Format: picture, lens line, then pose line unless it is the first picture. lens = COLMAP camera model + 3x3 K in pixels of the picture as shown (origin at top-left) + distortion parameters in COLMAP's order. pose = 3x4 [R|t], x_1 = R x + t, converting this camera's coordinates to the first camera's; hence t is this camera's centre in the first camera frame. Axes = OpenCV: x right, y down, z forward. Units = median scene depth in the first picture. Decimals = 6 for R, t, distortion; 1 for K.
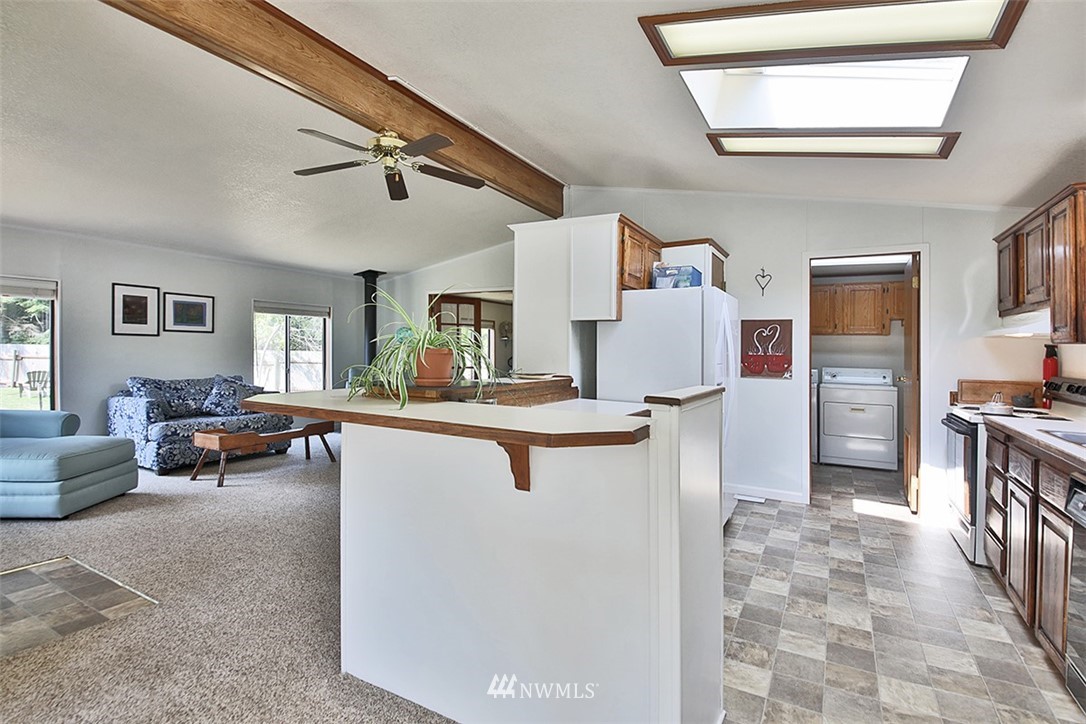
lens RADIAL K [[512.4, 0, 566.4], [0, 512.4, 349.0], [0, 0, 1]] dist [0.018687, -0.016690]
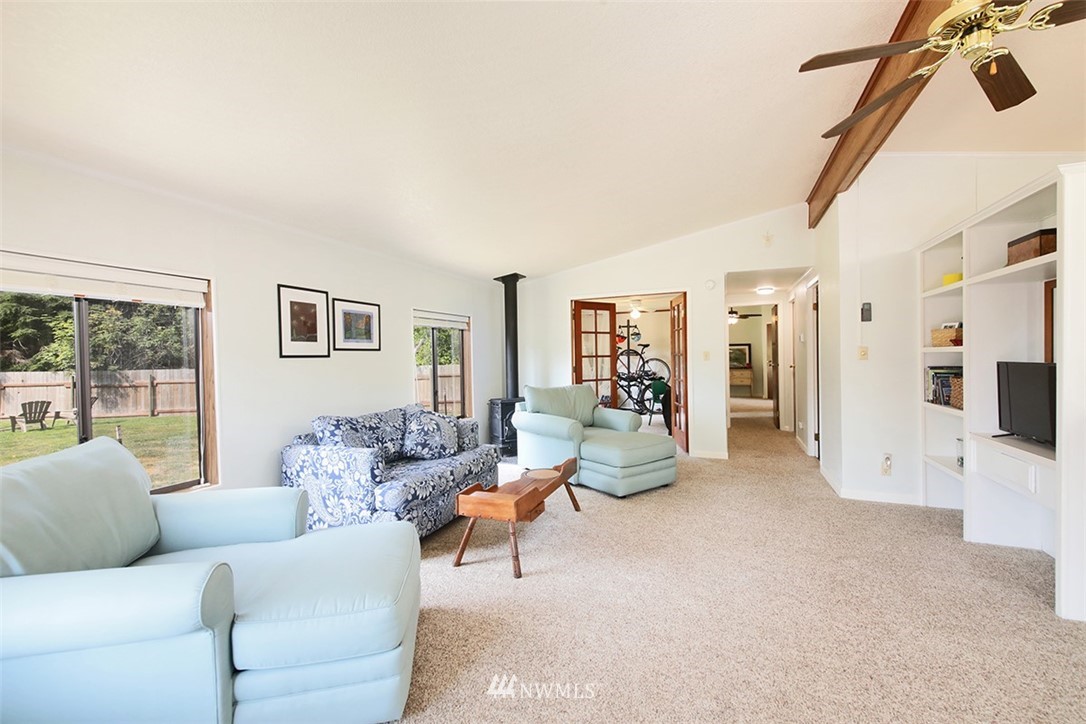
lens RADIAL K [[434.0, 0, 577.8], [0, 434.0, 356.4], [0, 0, 1]] dist [0.000353, -0.000164]
pose [[0.990276, -0.037004, 0.134106, -0.532854], [0.036445, 0.999314, 0.006621, -0.017549], [-0.134259, -0.001669, 0.990945, 0.339858]]
